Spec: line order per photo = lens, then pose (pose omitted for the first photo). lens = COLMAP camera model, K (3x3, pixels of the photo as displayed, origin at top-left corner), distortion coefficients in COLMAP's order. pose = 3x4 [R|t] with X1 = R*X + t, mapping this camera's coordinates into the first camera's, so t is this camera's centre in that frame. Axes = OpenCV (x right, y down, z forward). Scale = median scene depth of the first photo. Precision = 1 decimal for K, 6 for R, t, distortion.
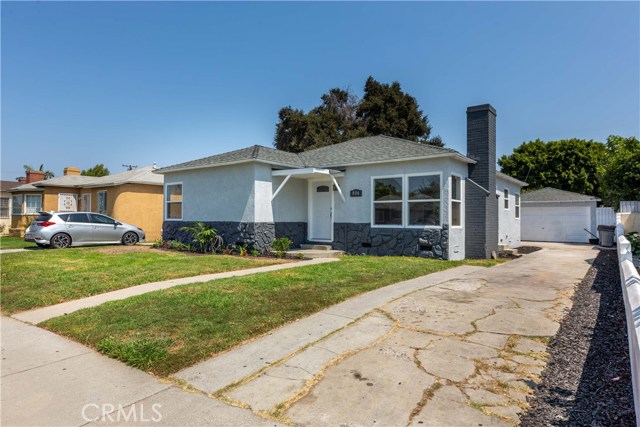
lens RADIAL K [[407.2, 0, 318.3], [0, 407.2, 214.0], [0, 0, 1]] dist [0.007066, 0.000812]
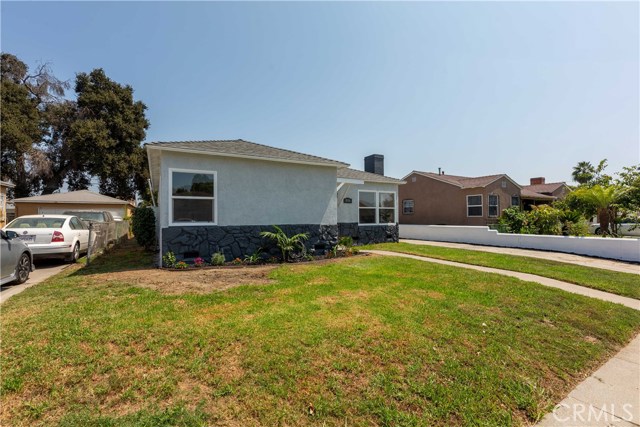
lens RADIAL K [[289.2, 0, 318.8], [0, 289.2, 215.2], [0, 0, 1]] dist [-0.000293, 0.000089]
pose [[0.389657, -0.000063, 0.920960, -0.855768], [-0.012862, 0.999902, 0.005511, -0.006780], [-0.920870, -0.013992, 0.389618, 0.733057]]
